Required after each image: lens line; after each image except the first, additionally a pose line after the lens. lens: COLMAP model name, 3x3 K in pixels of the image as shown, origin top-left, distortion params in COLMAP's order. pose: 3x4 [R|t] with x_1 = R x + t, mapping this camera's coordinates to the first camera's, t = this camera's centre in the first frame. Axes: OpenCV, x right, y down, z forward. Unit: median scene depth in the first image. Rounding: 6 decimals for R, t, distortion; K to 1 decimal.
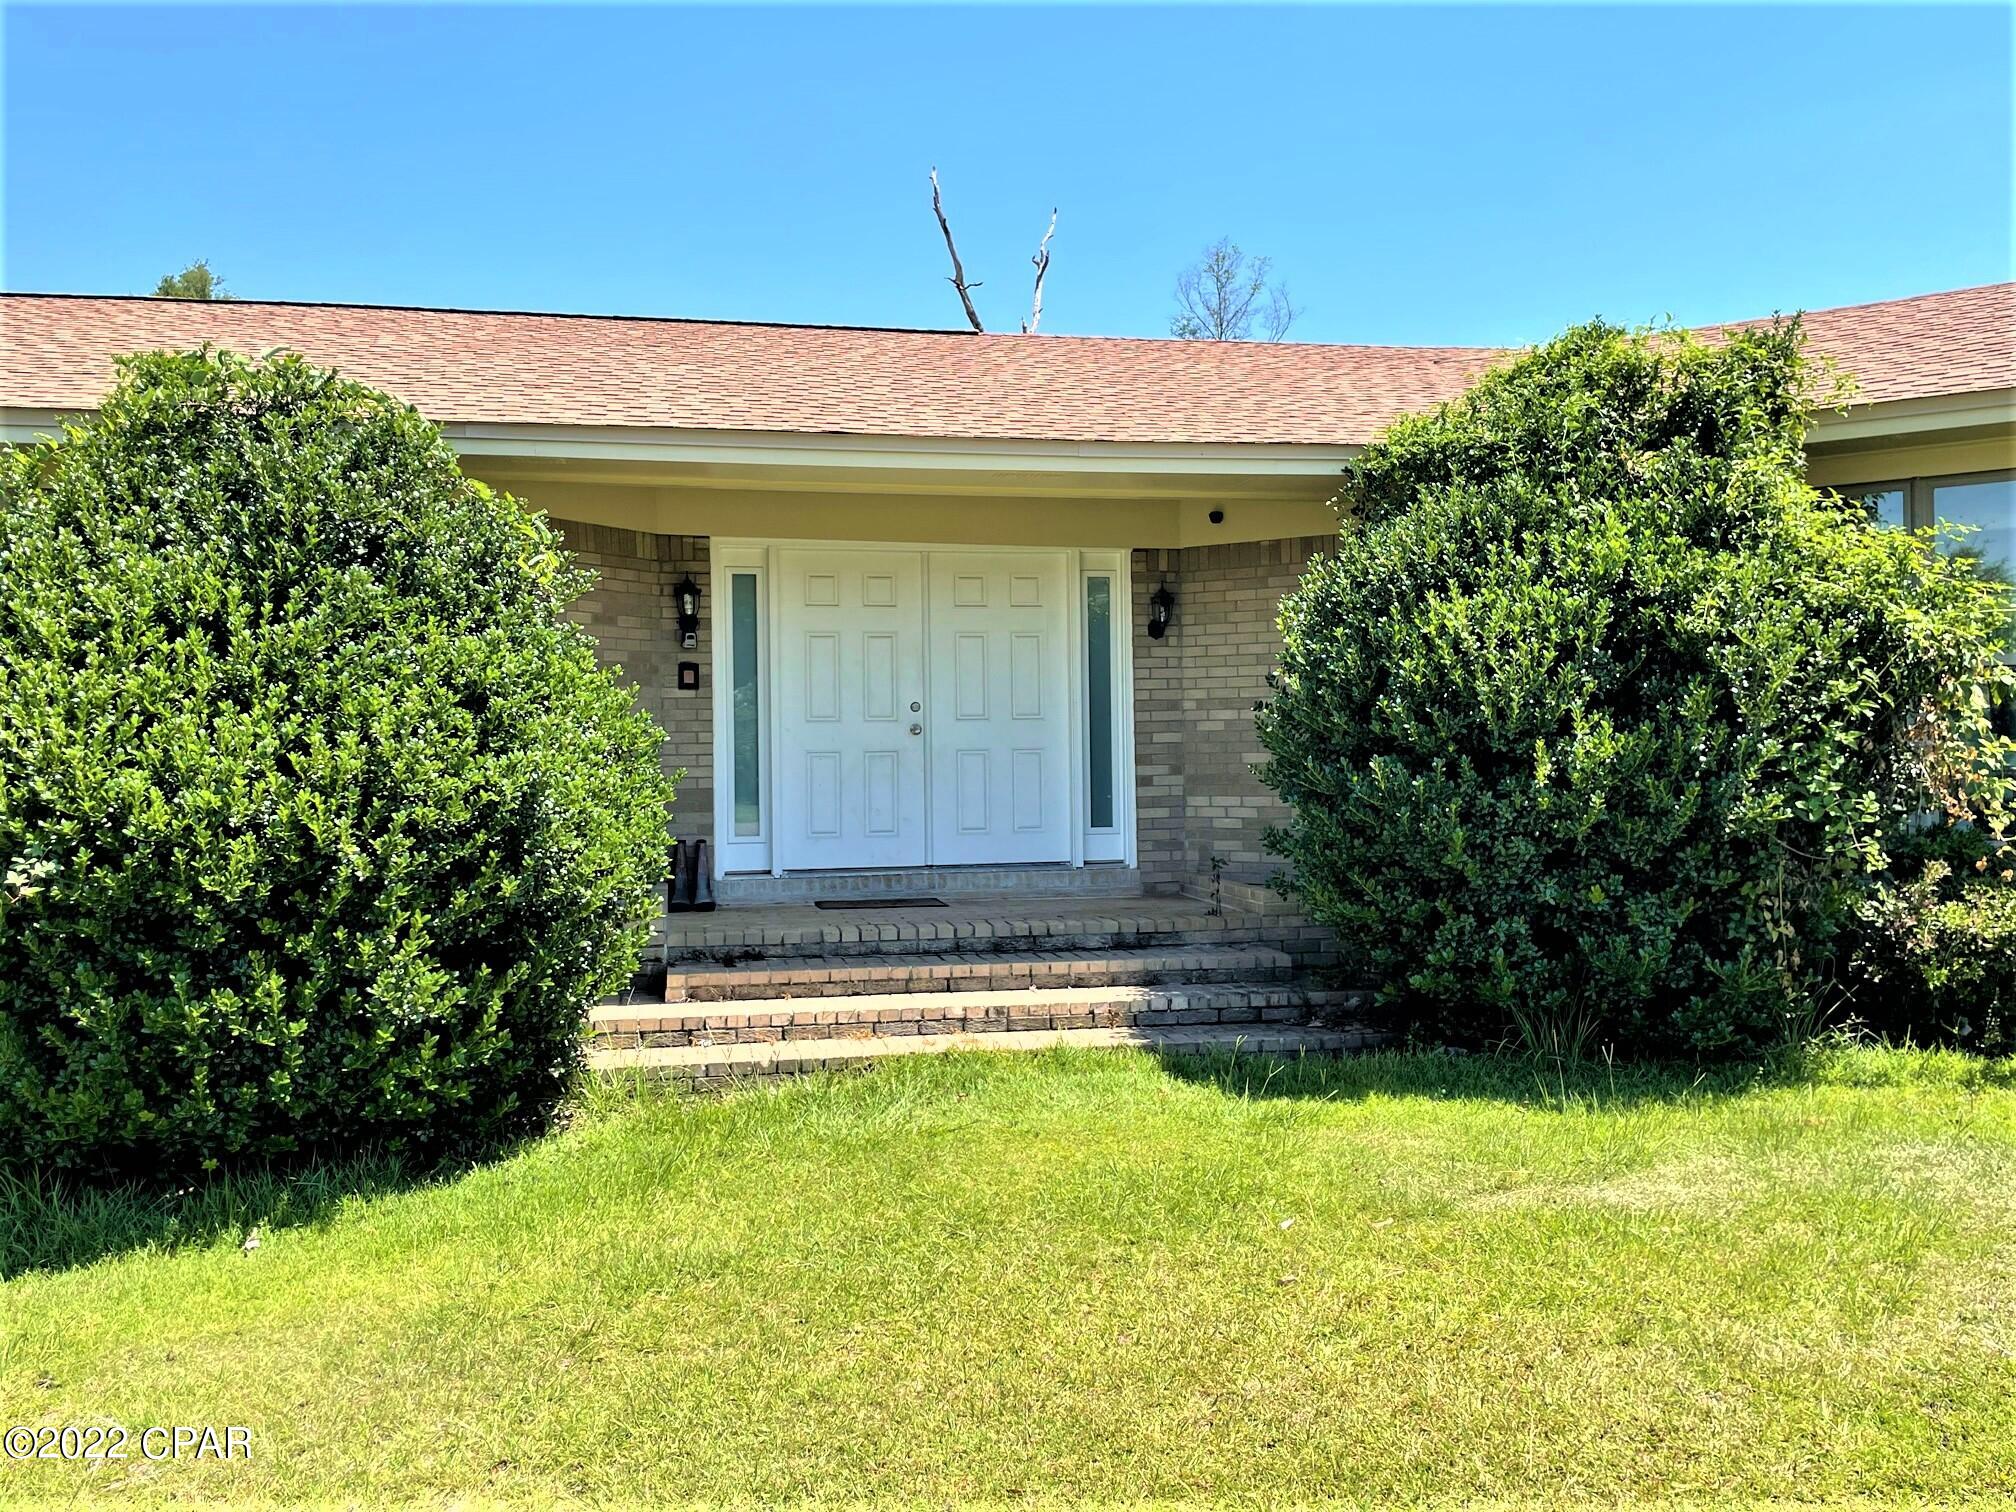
lens RADIAL K [[1653.8, 0, 993.9], [0, 1653.8, 753.9], [0, 0, 1]] dist [0.013283, 0.001291]
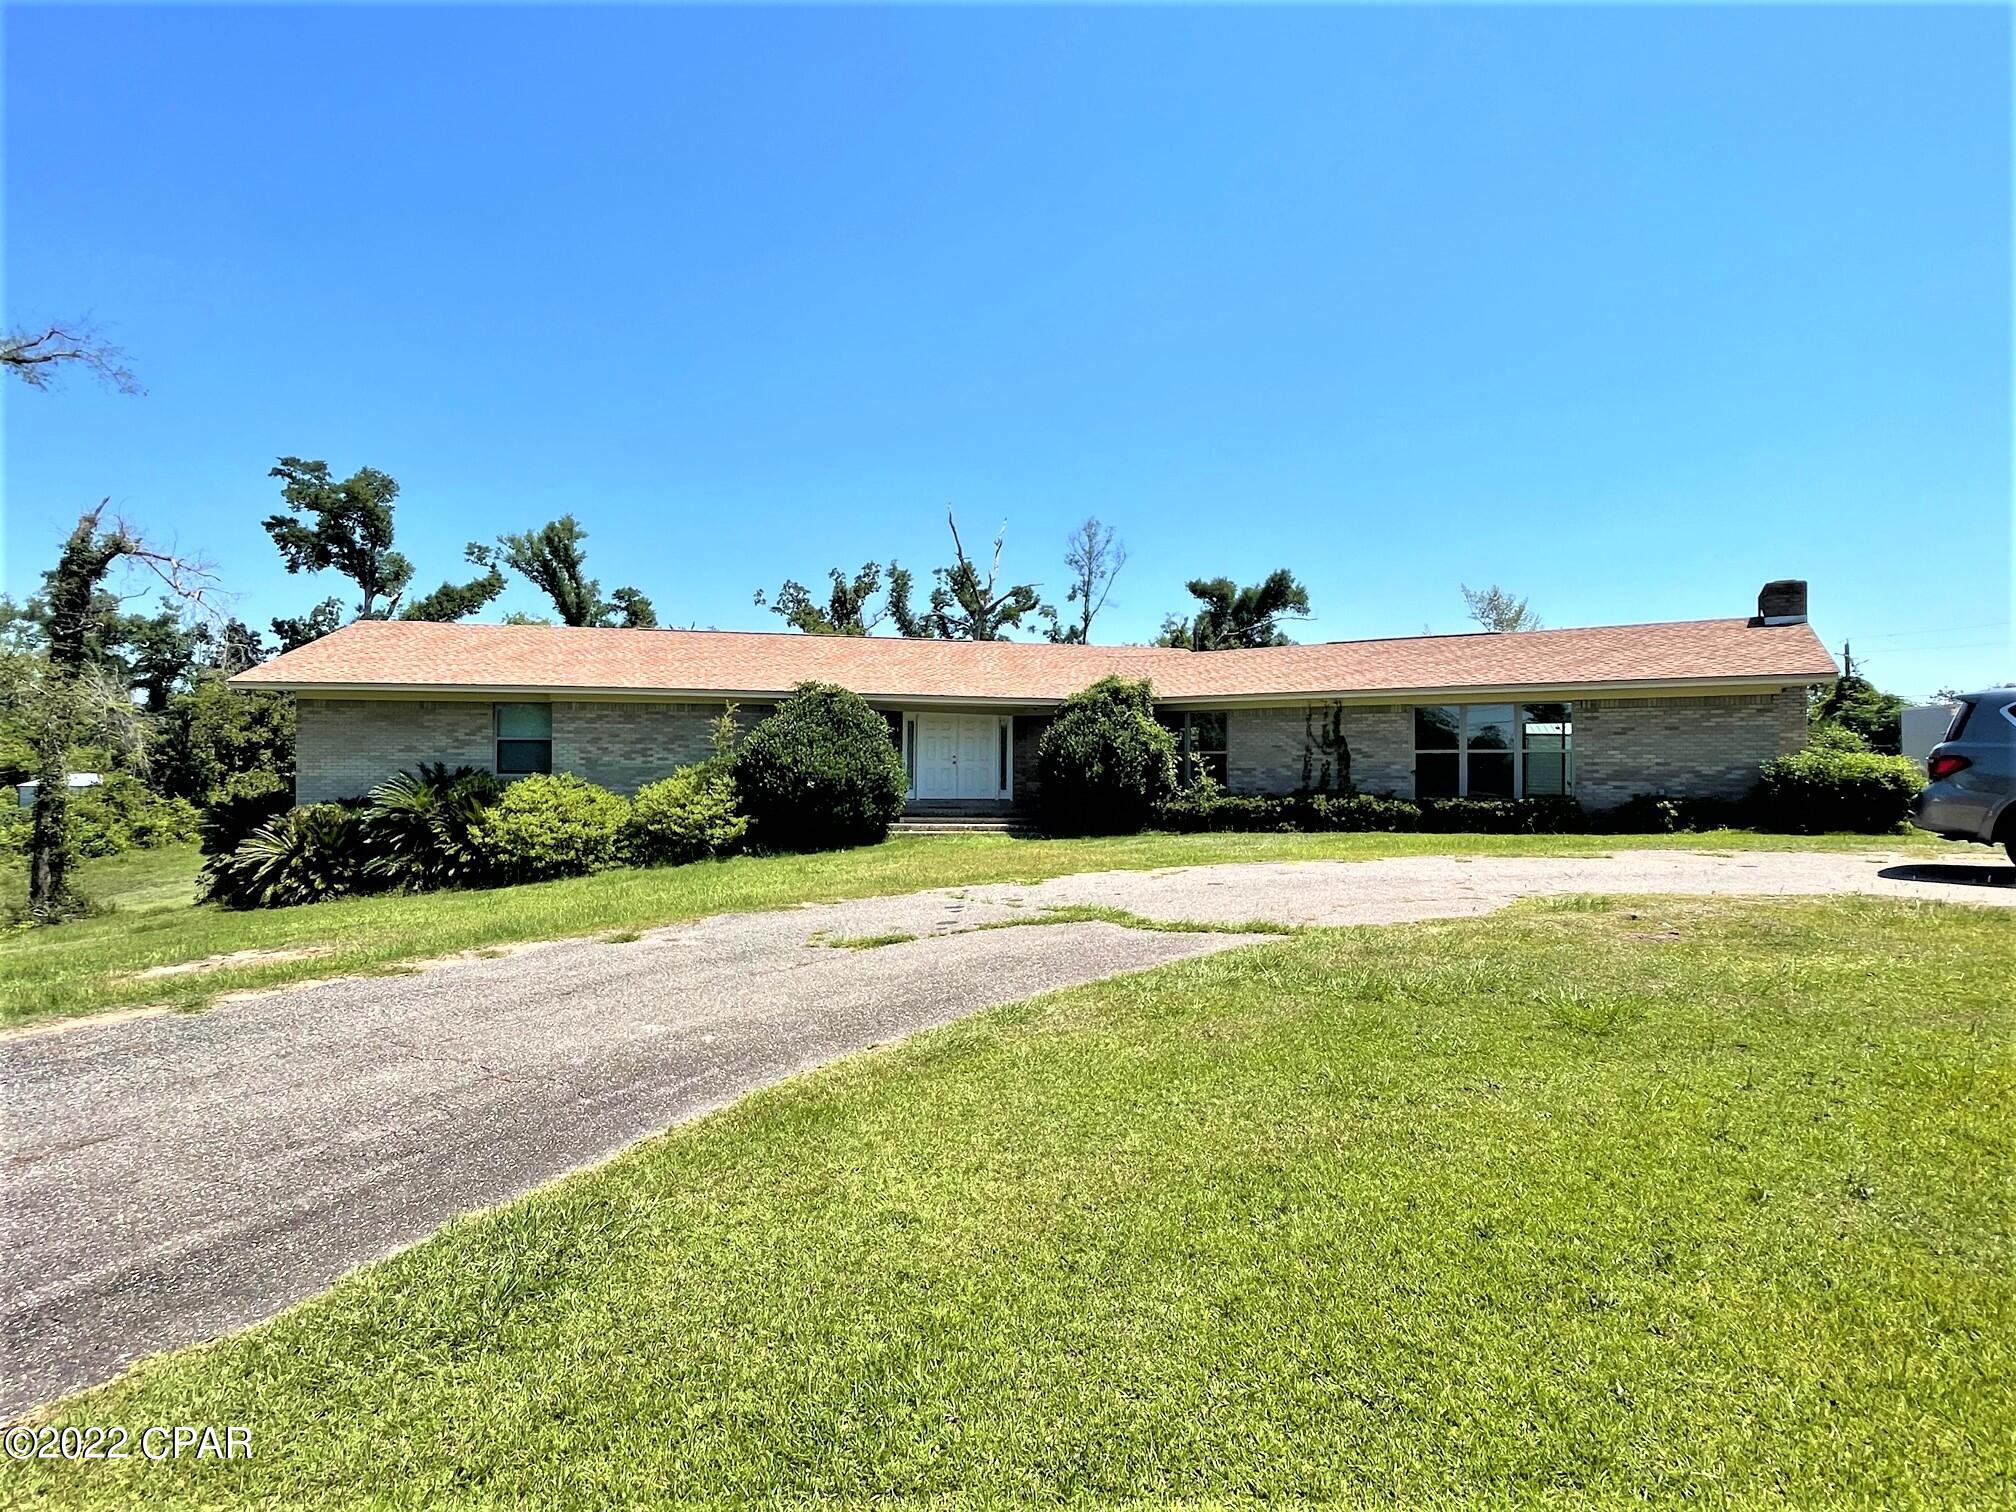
lens RADIAL K [[1014.2, 0, 1013.6], [0, 1014.2, 754.3], [0, 0, 1]] dist [0.000038, 0.000762]
pose [[0.998720, 0.021705, 0.045686, -0.025831], [-0.020554, 0.999463, -0.025528, 0.030884], [-0.046216, 0.024556, 0.998630, -1.797748]]
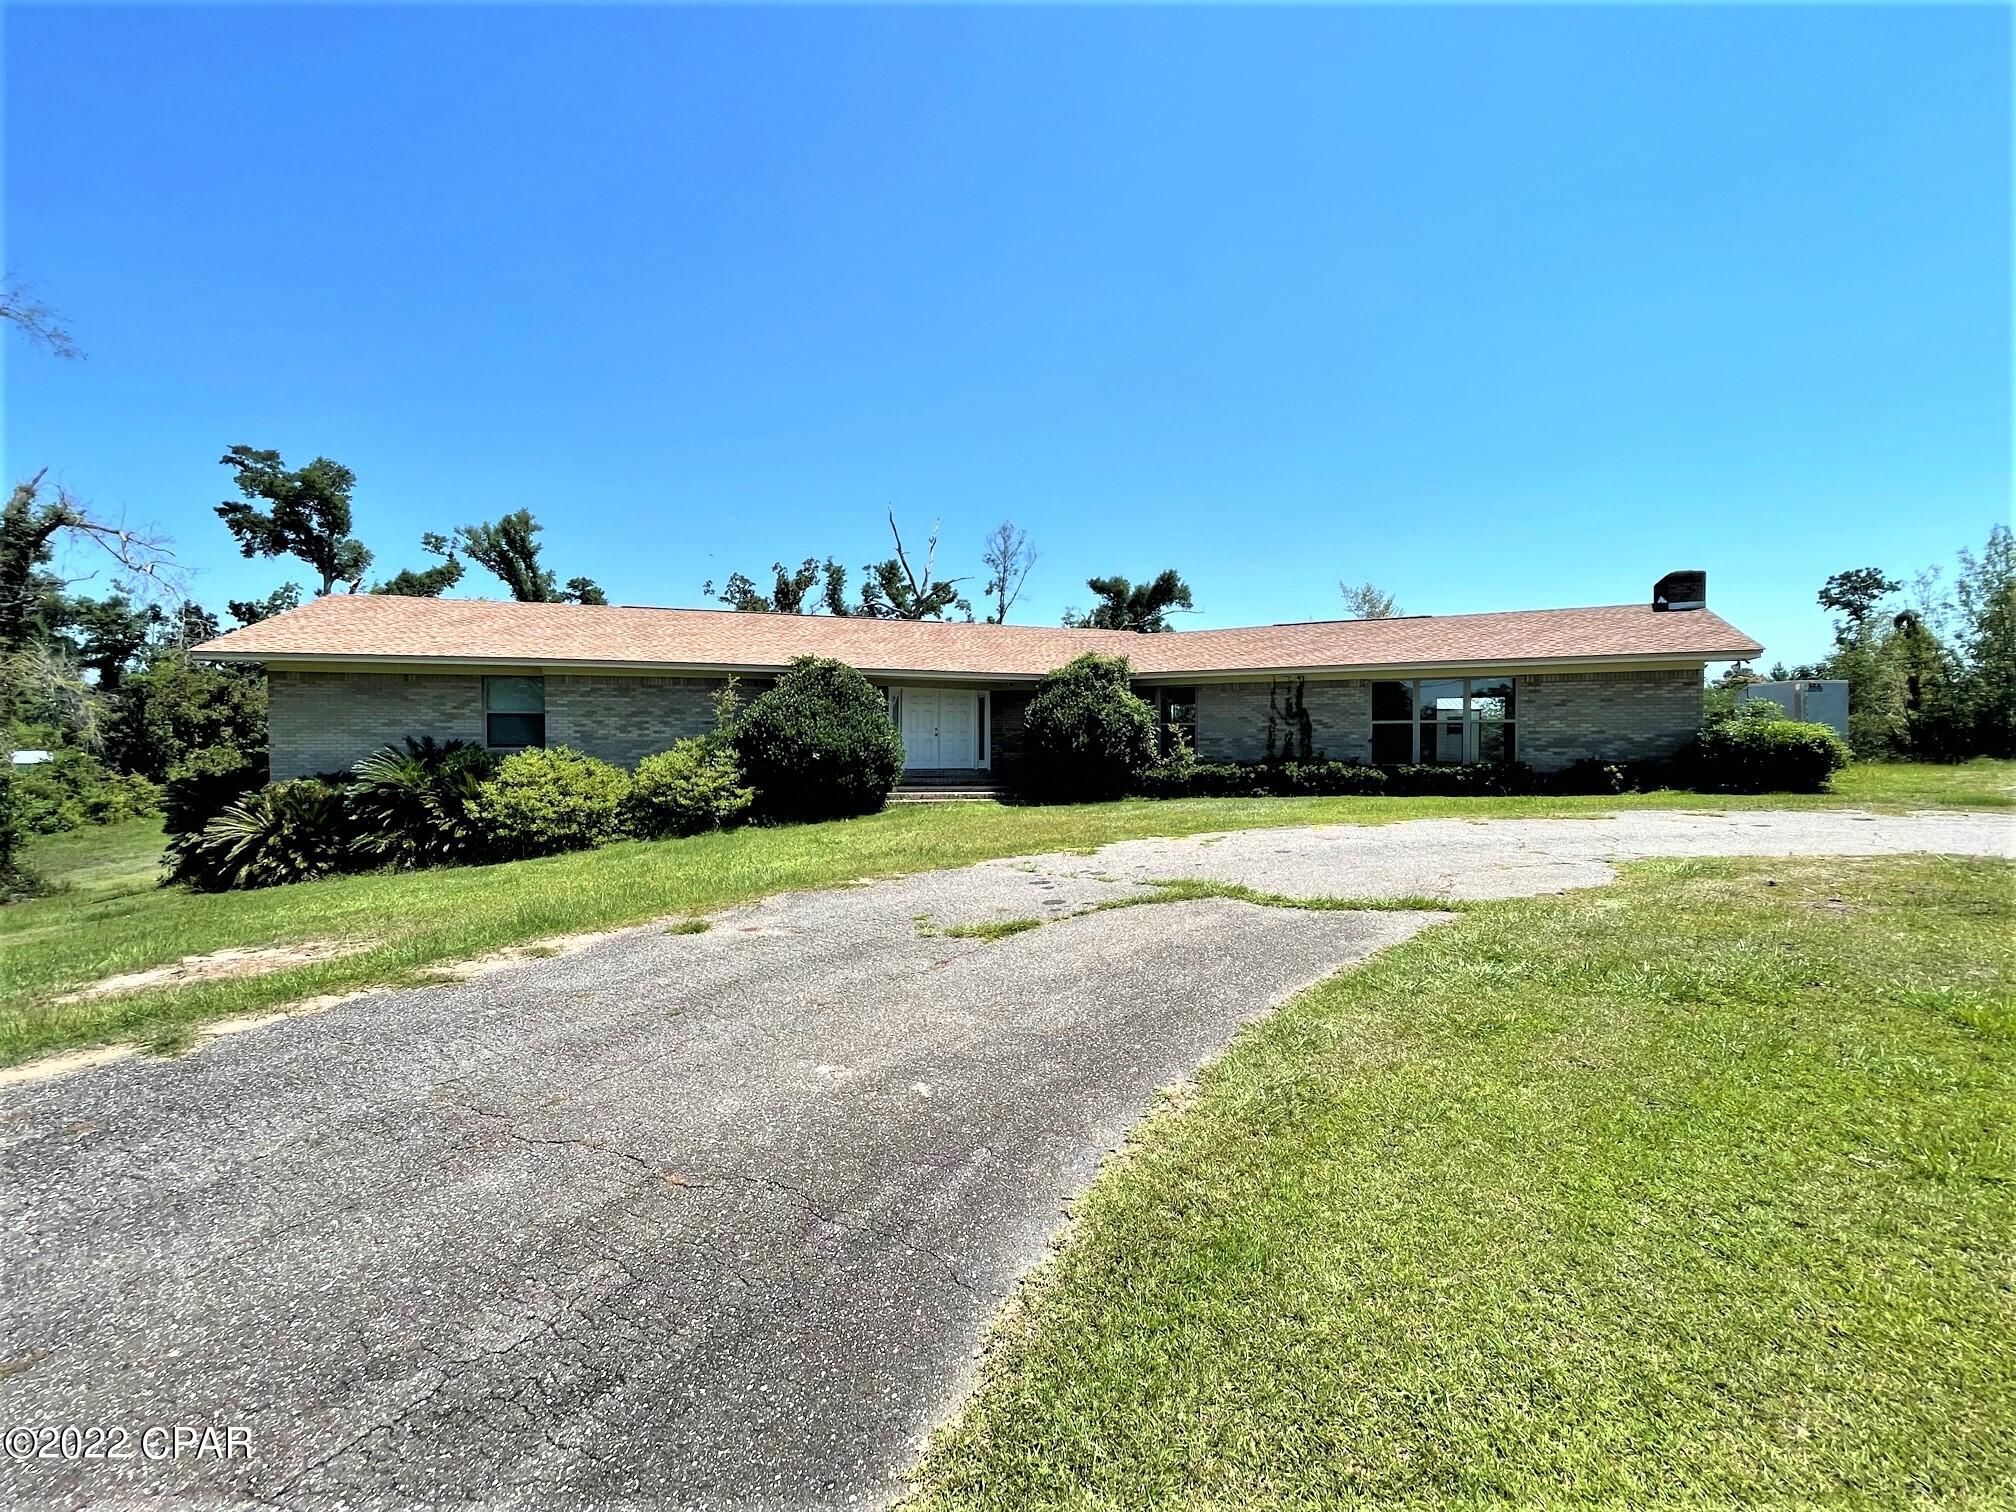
lens RADIAL K [[863.2, 0, 1012.3], [0, 863.2, 755.8], [0, 0, 1]] dist [0.001080, -0.000935]
pose [[0.988461, 0.013419, 0.150881, -0.247192], [-0.013978, 0.999899, 0.002645, 0.038831], [-0.150830, -0.004724, 0.988548, -1.504537]]
